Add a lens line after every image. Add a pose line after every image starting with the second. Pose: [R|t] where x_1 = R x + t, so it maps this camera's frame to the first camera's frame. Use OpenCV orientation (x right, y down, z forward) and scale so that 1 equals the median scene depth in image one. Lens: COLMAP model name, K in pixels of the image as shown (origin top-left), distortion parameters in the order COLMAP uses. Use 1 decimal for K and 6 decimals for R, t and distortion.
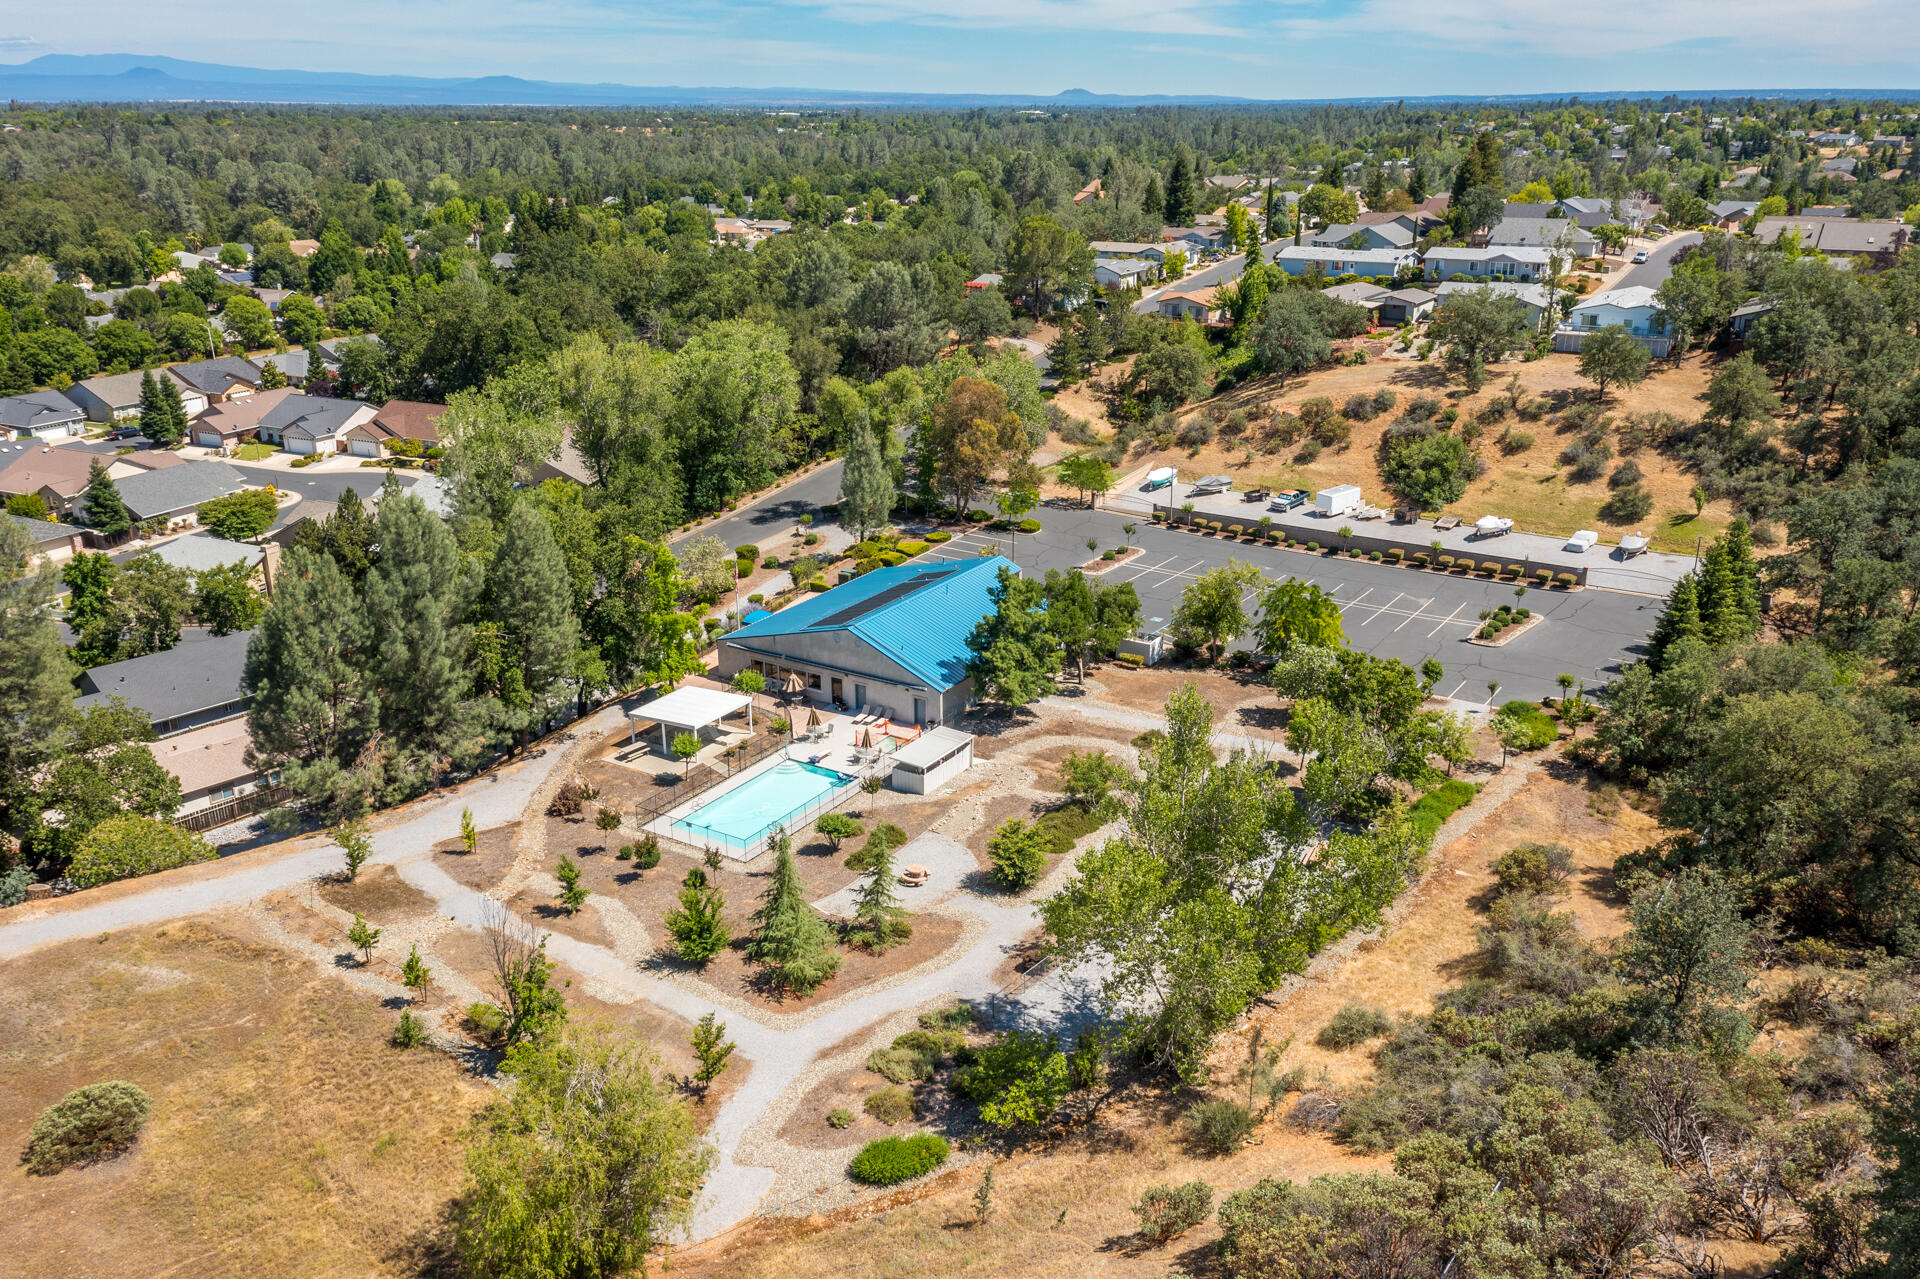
lens RADIAL K [[1506.1, 0, 960.0], [0, 1506.1, 639.5], [0, 0, 1]] dist [0.037570, 0.005621]
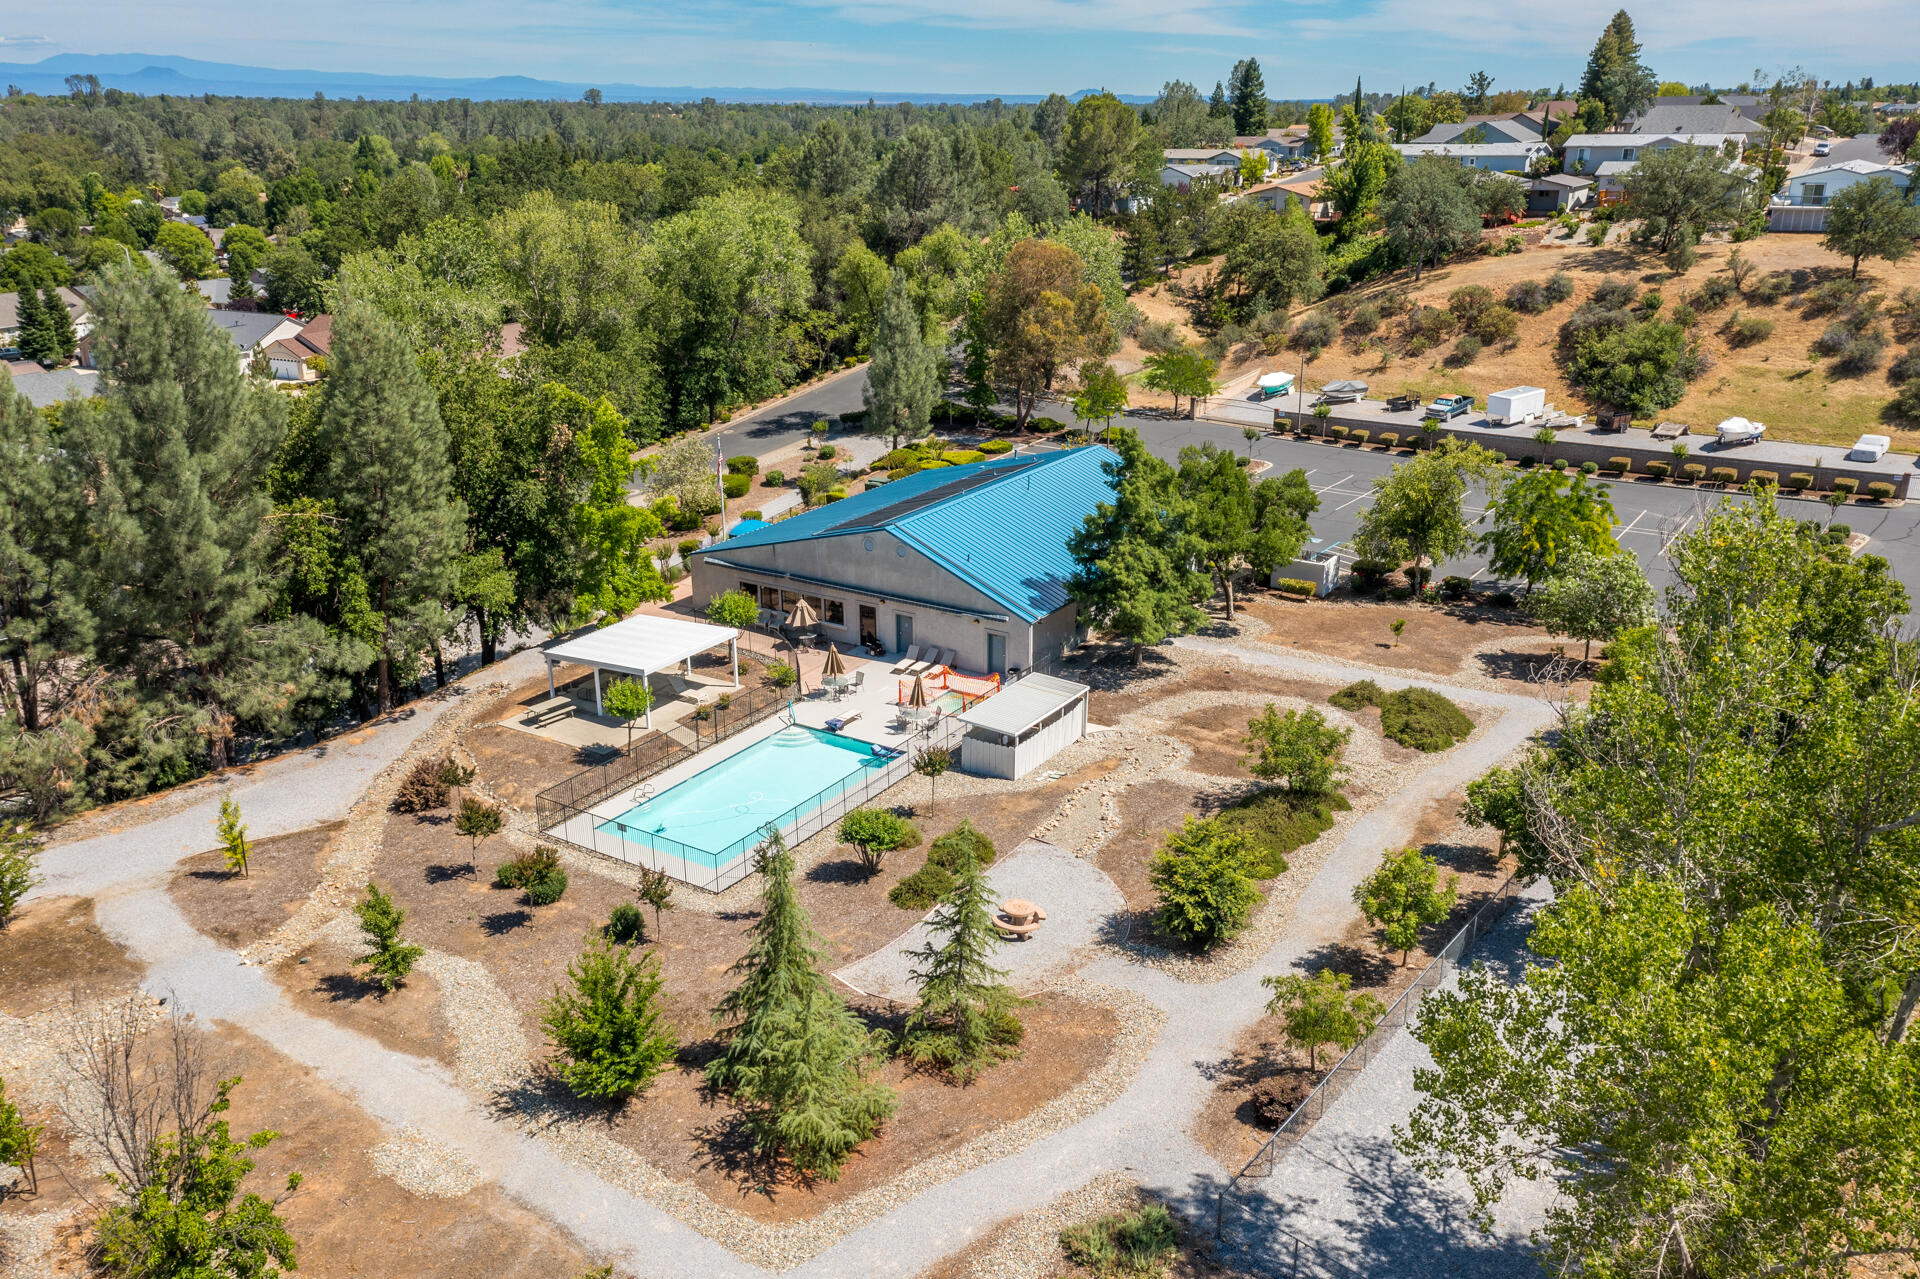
lens RADIAL K [[1506.1, 0, 960.0], [0, 1506.1, 639.5], [0, 0, 1]] dist [0.037570, 0.005621]
pose [[0.999968, 0.002199, -0.007749, -0.027049], [-0.002214, 0.999996, -0.001936, 0.030998], [0.007745, 0.001953, 0.999968, 0.253823]]
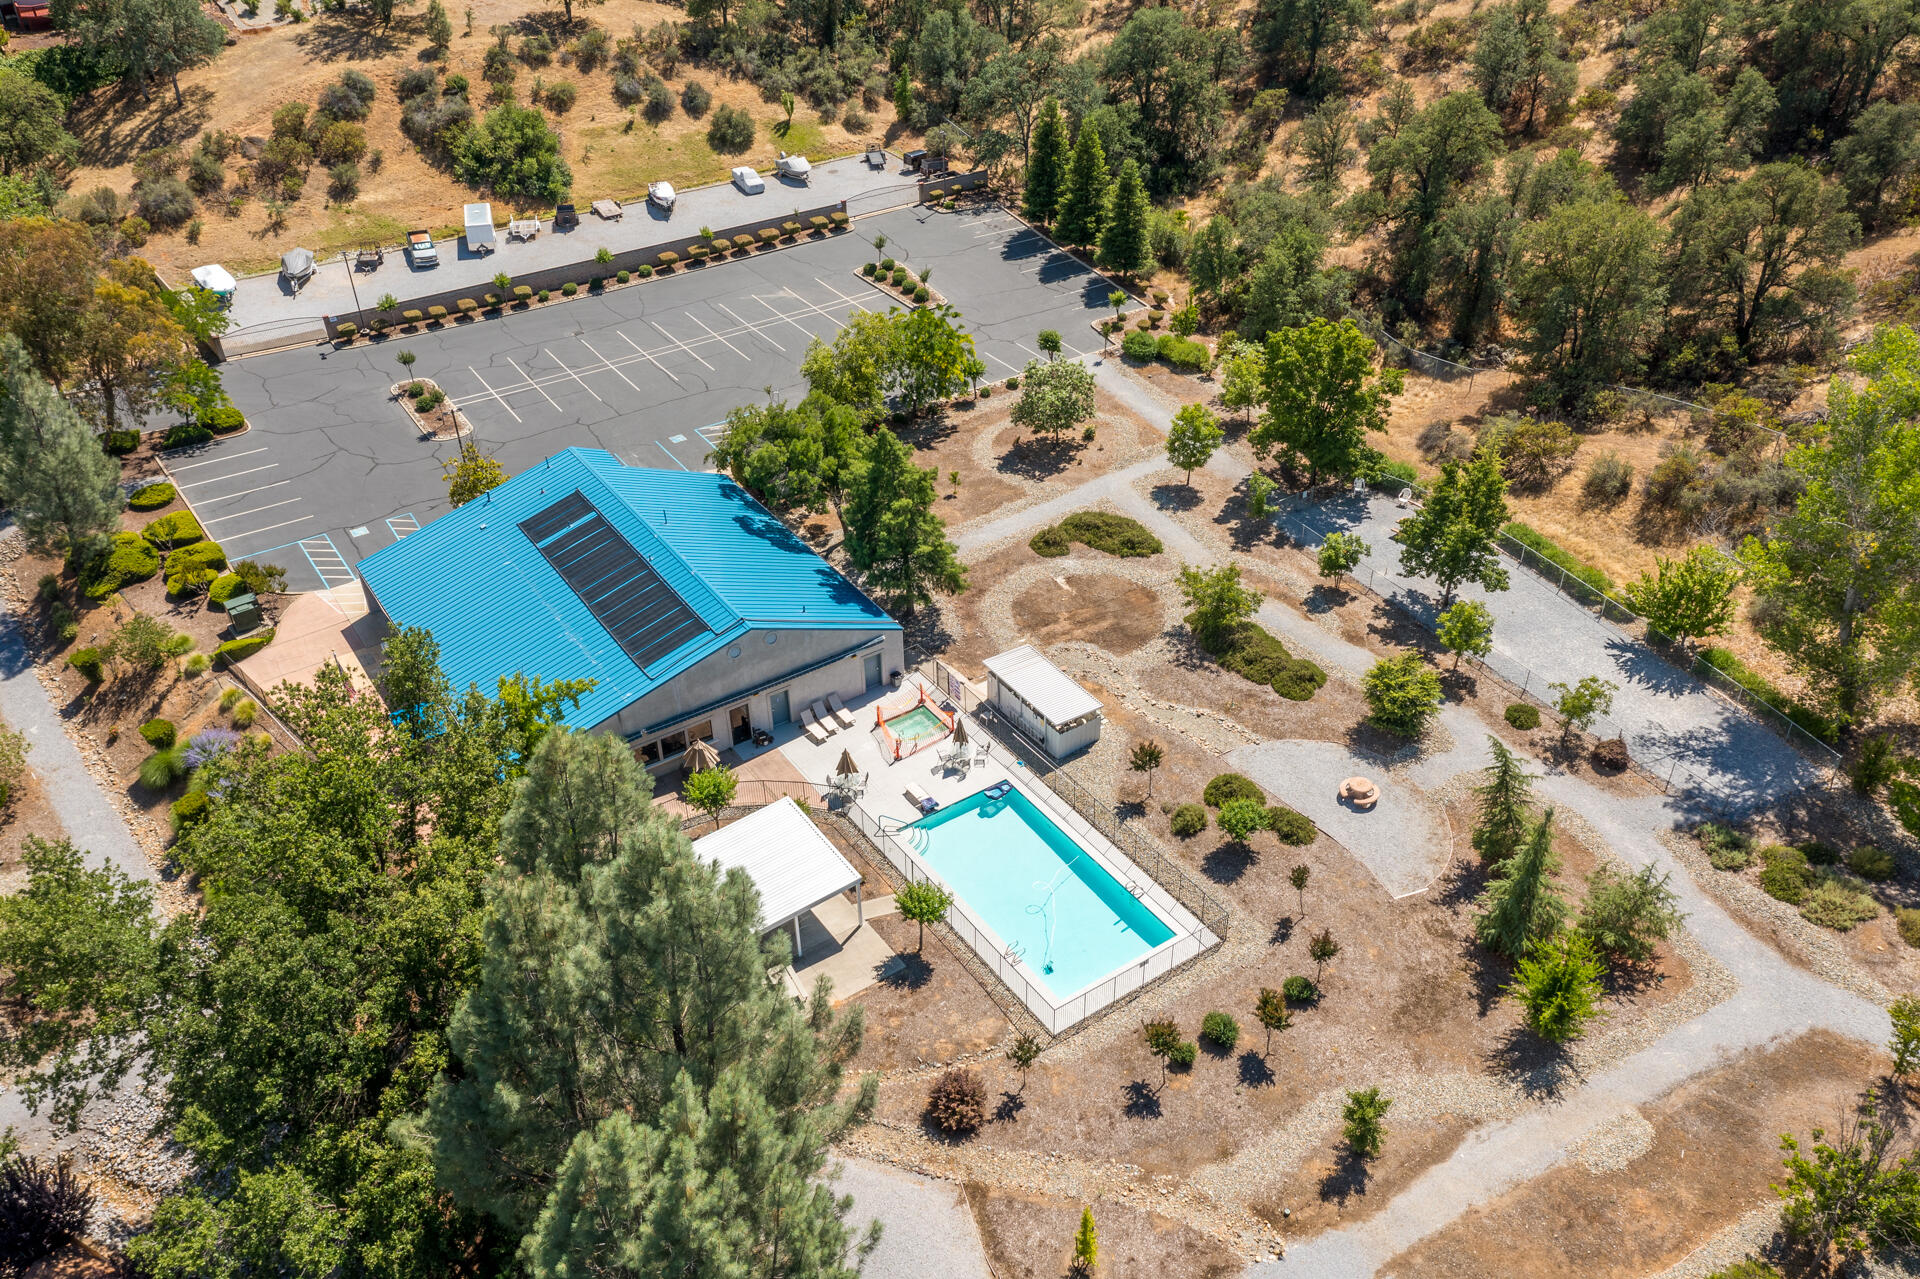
lens RADIAL K [[1506.1, 0, 960.0], [0, 1506.1, 639.5], [0, 0, 1]] dist [0.037570, 0.005621]
pose [[0.402685, -0.528684, 0.747220, -0.377441], [0.325920, 0.845646, 0.422682, -0.177346], [-0.855348, 0.073326, 0.512837, 0.443935]]
